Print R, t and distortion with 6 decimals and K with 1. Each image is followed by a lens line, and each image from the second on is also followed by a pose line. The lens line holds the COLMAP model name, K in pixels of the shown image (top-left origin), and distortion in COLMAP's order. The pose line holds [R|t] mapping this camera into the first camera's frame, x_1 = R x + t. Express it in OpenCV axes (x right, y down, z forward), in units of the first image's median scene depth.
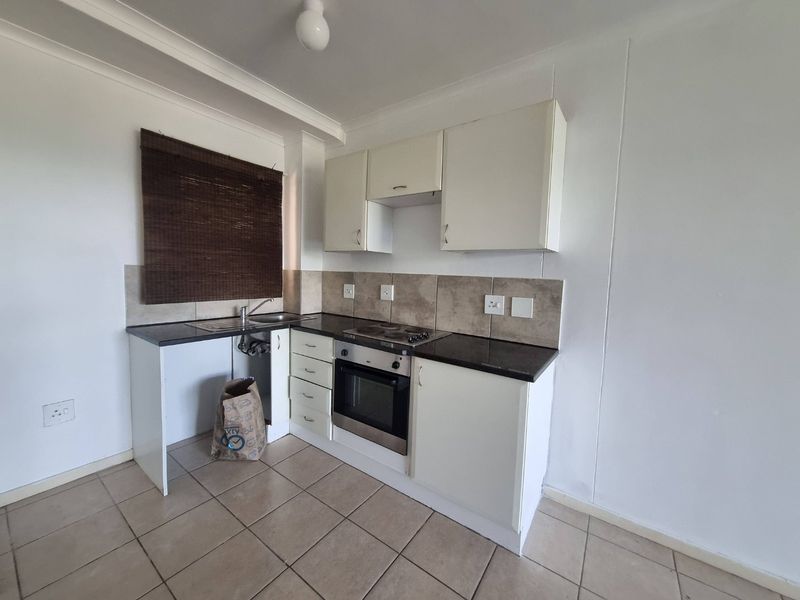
lens RADIAL K [[319.2, 0, 395.1], [0, 319.2, 294.3], [0, 0, 1]] dist [0.008180, 0.001007]
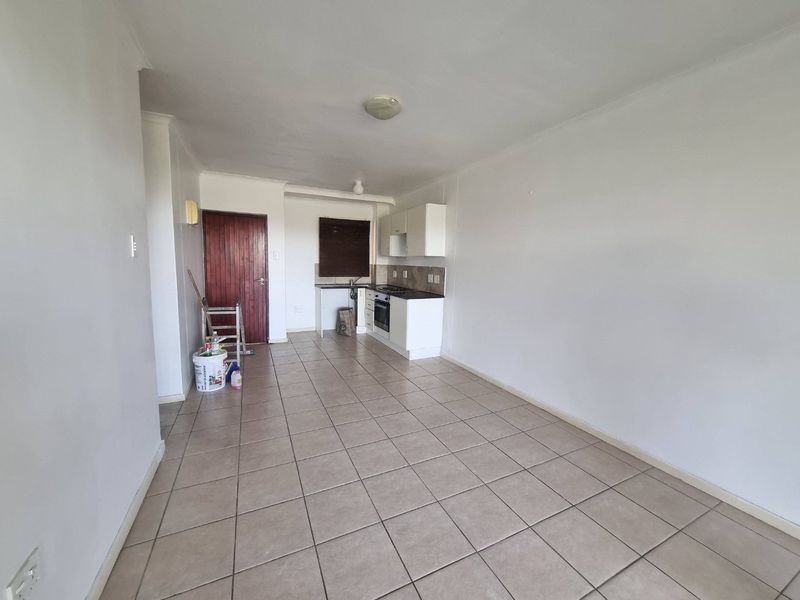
lens RADIAL K [[319.2, 0, 395.2], [0, 319.2, 294.1], [0, 0, 1]] dist [0.008180, 0.001007]
pose [[0.871818, 0.035192, -0.488565, 1.199153], [-0.026059, 0.999336, 0.025482, 0.092360], [0.489137, -0.009484, 0.872155, -1.153664]]
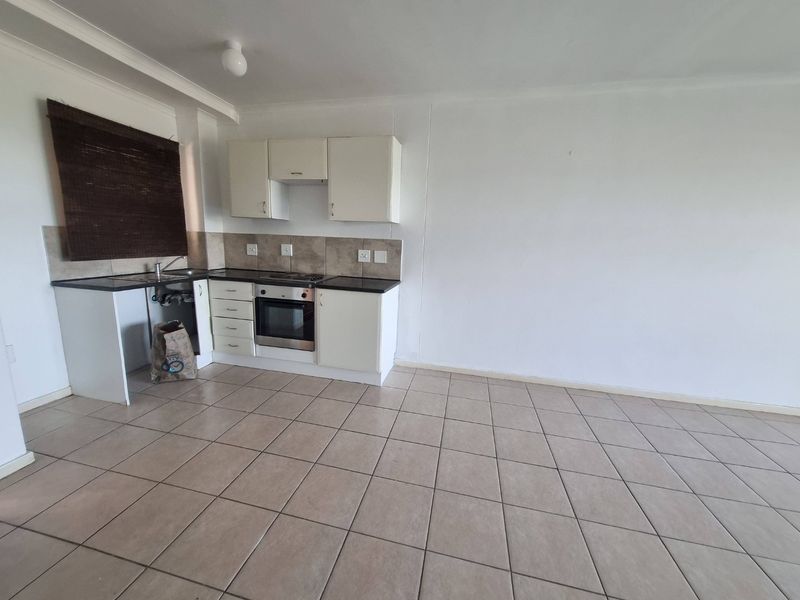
lens RADIAL K [[319.2, 0, 399.6], [0, 319.2, 296.4], [0, 0, 1]] dist [0.008180, 0.001007]
pose [[0.918469, -0.068620, 0.389494, -0.149232], [0.020653, 0.991811, 0.126032, 0.034199], [-0.394953, -0.107712, 0.912365, -0.506117]]
